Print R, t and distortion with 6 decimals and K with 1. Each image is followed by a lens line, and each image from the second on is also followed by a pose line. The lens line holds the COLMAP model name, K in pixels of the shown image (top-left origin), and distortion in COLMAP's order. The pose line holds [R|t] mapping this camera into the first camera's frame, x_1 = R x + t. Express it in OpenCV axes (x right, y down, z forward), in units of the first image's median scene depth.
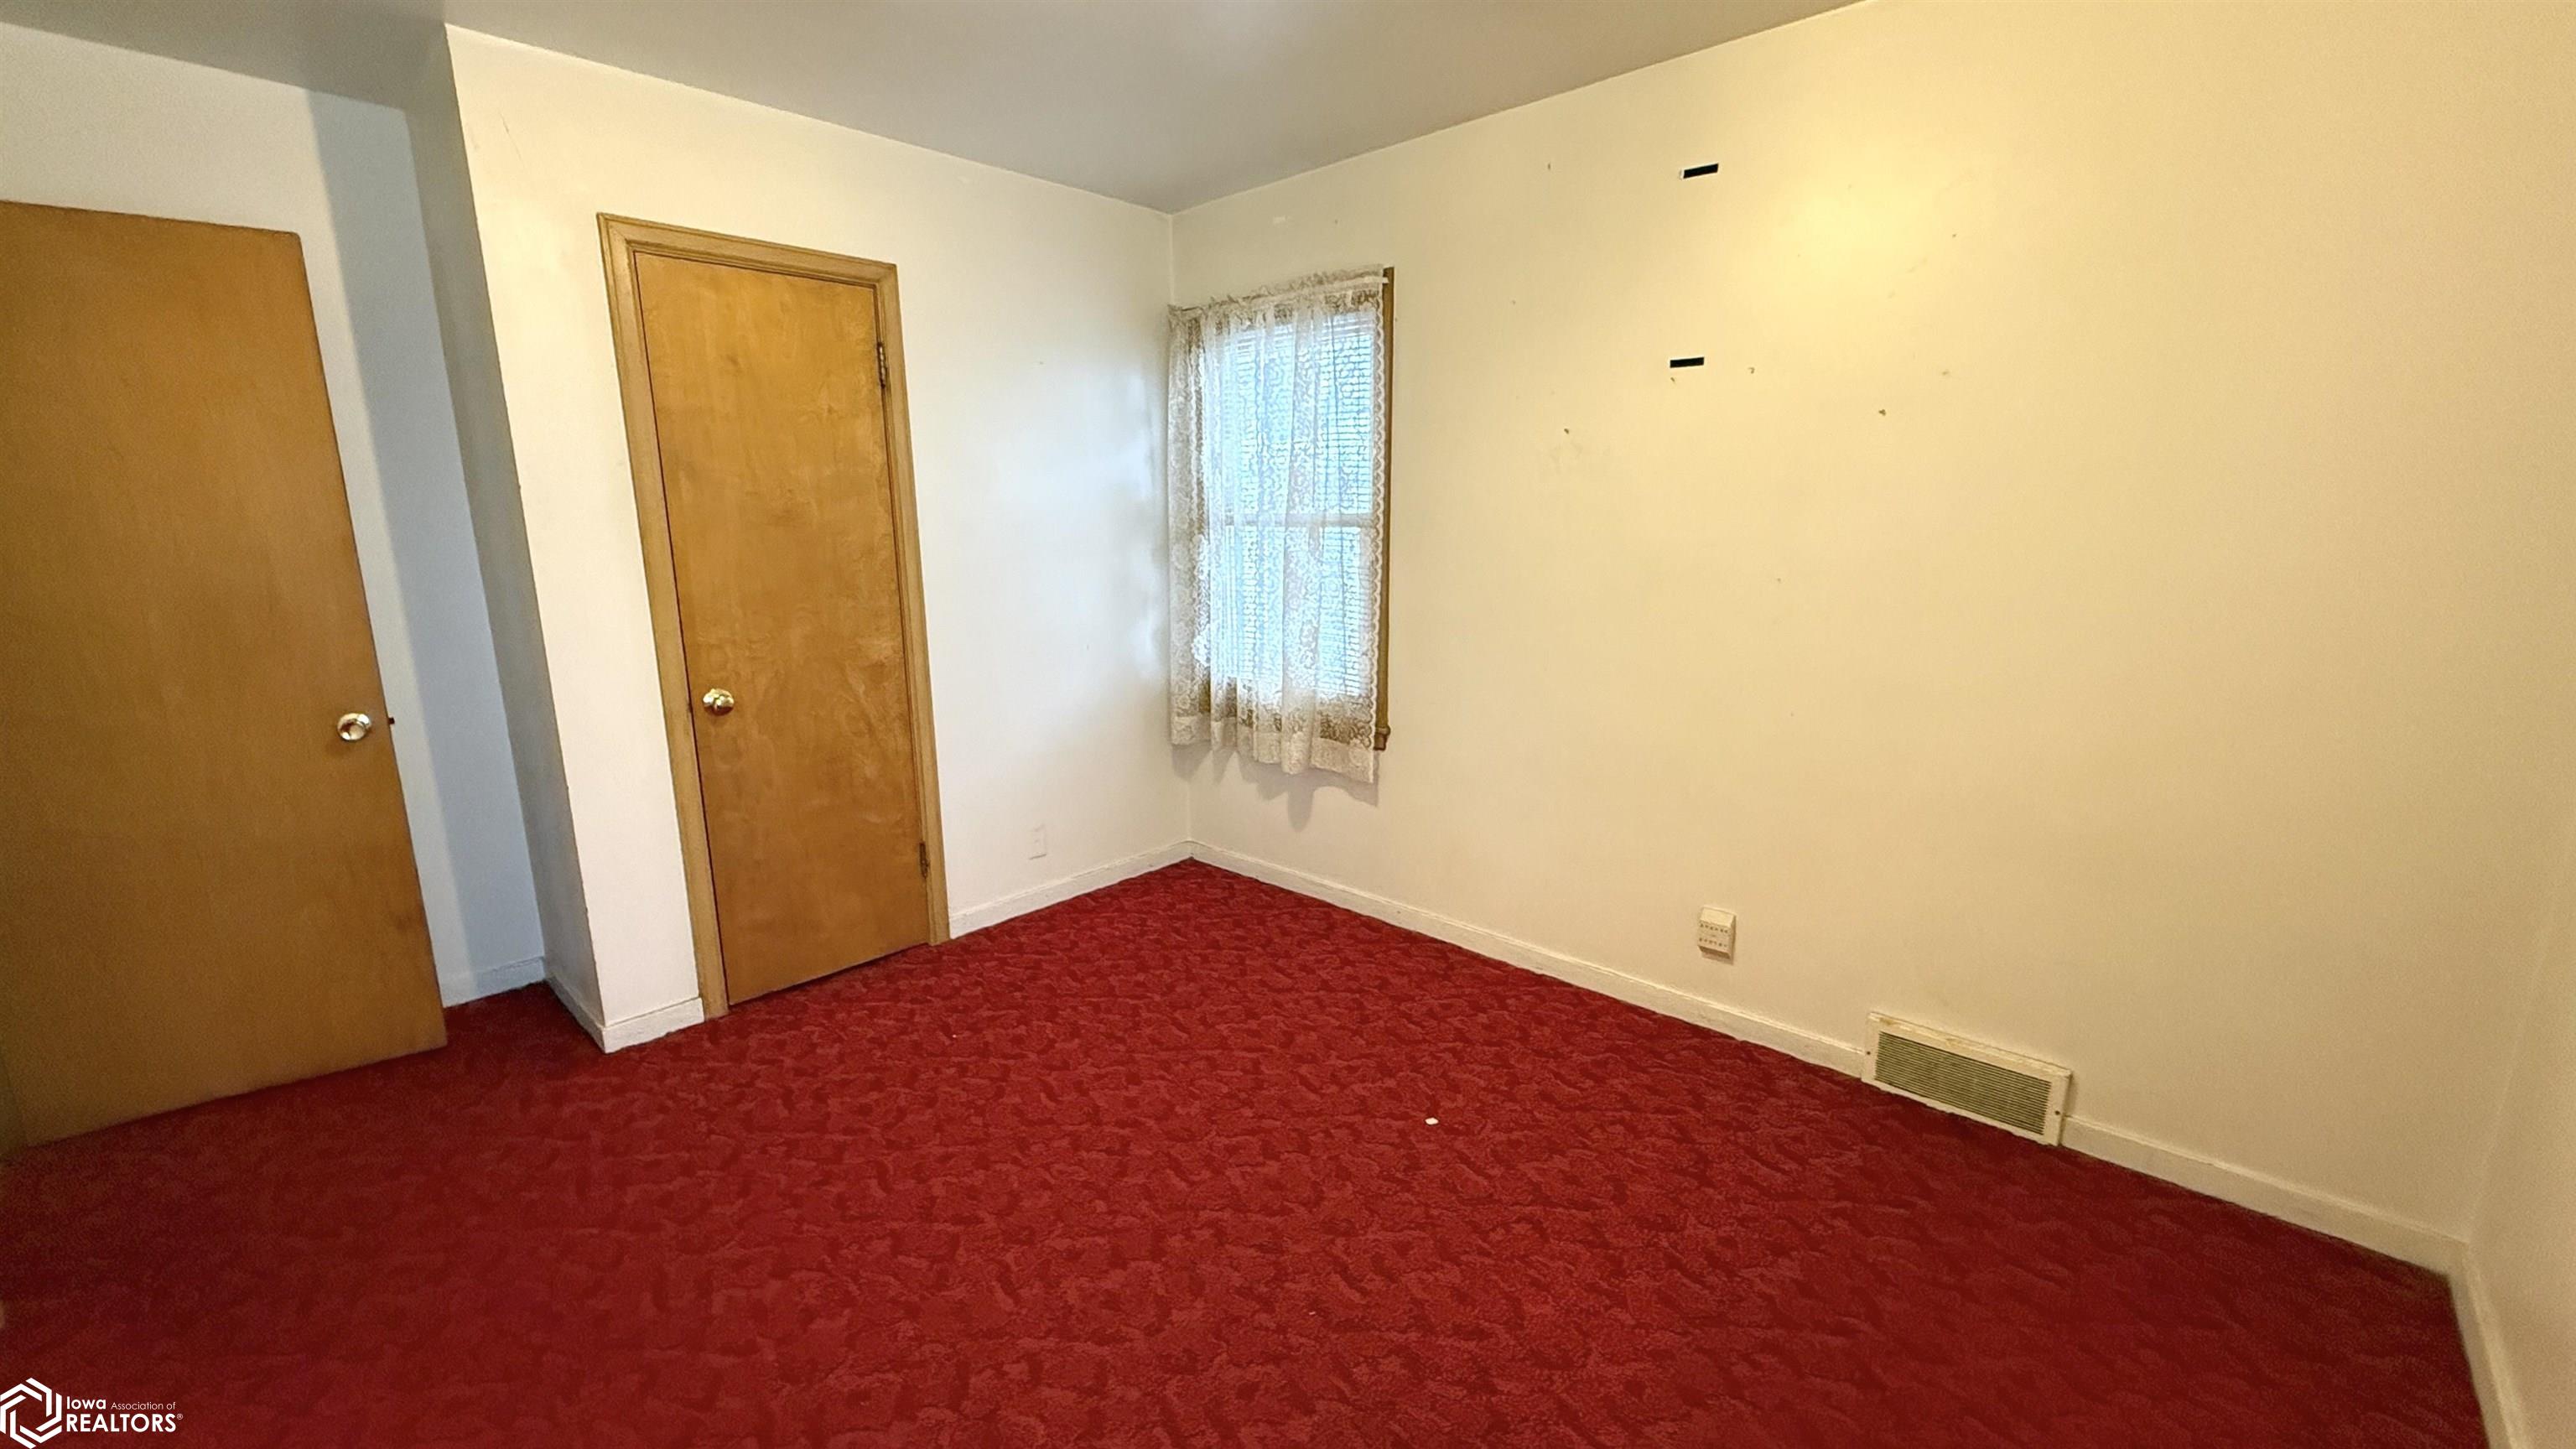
lens RADIAL K [[1025.4, 0, 1286.6], [0, 1025.4, 725.5], [0, 0, 1]] dist [0.001716, -0.000536]
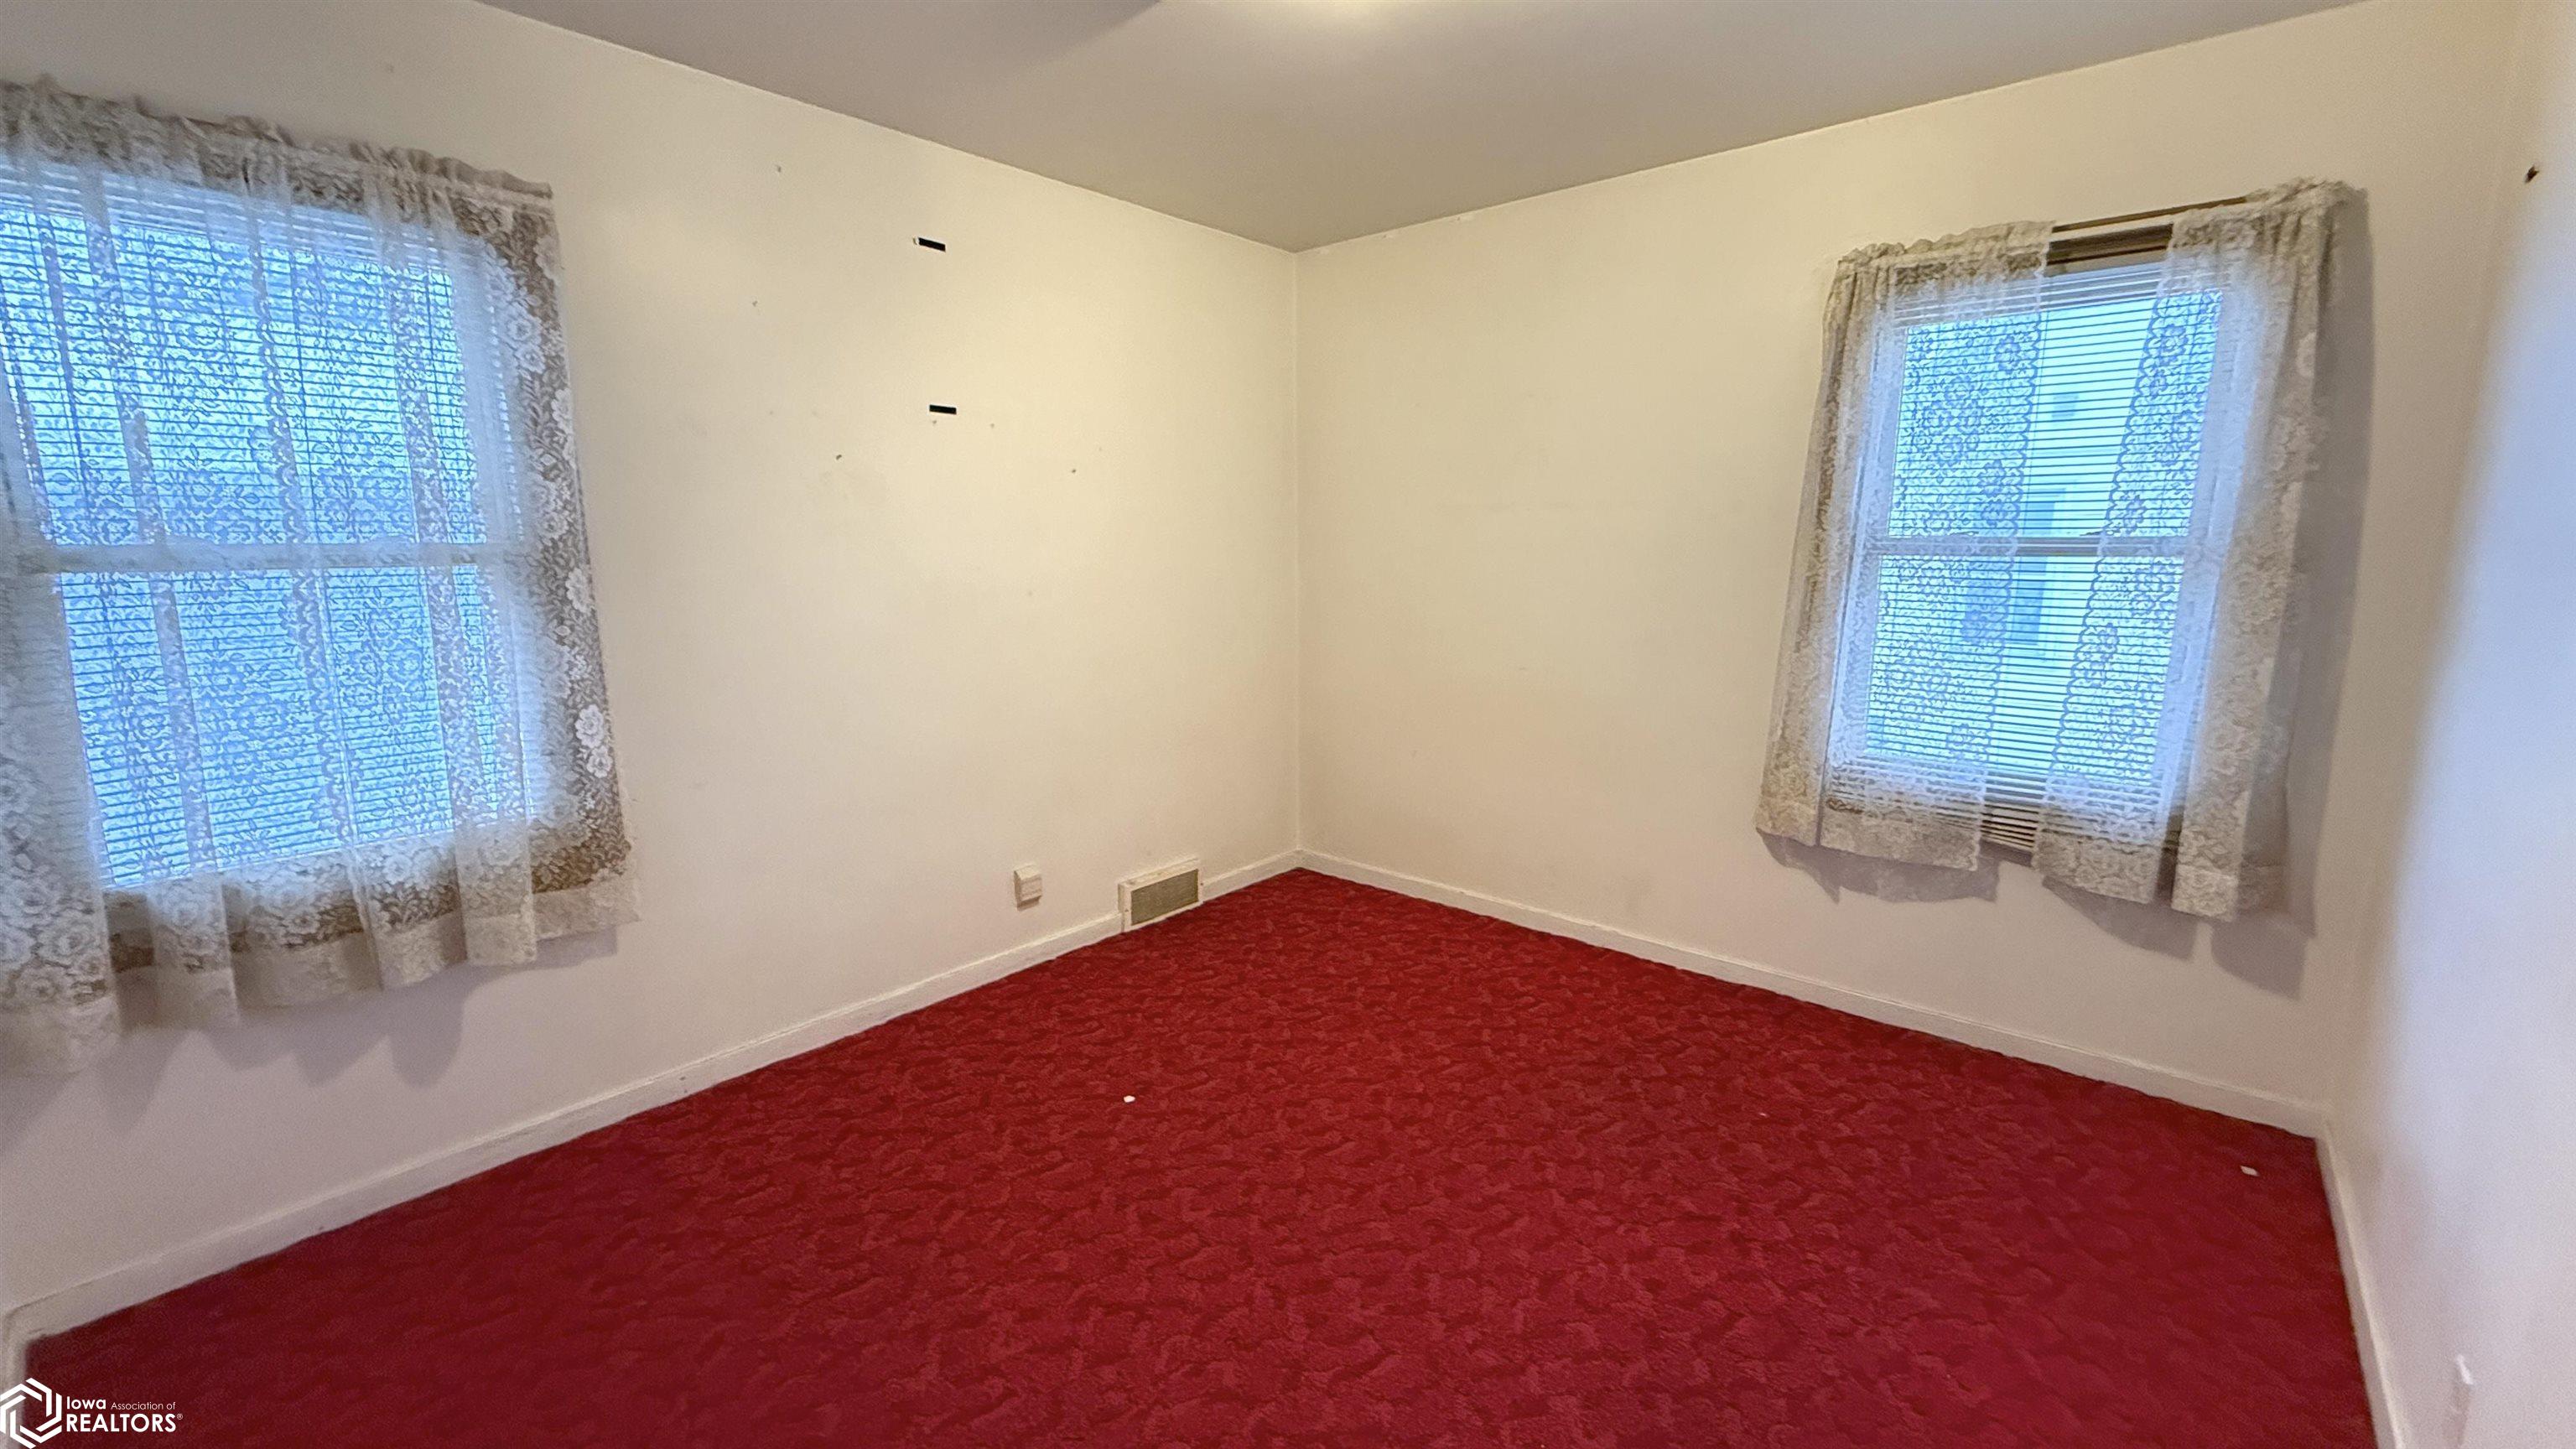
lens RADIAL K [[1025.4, 0, 1285.7], [0, 1025.4, 726.5], [0, 0, 1]] dist [0.001716, -0.000536]
pose [[-0.033910, -0.175987, 0.983808, -0.747710], [0.211354, 0.960848, 0.179165, -0.130832], [-0.976821, 0.214008, 0.004613, 0.652741]]
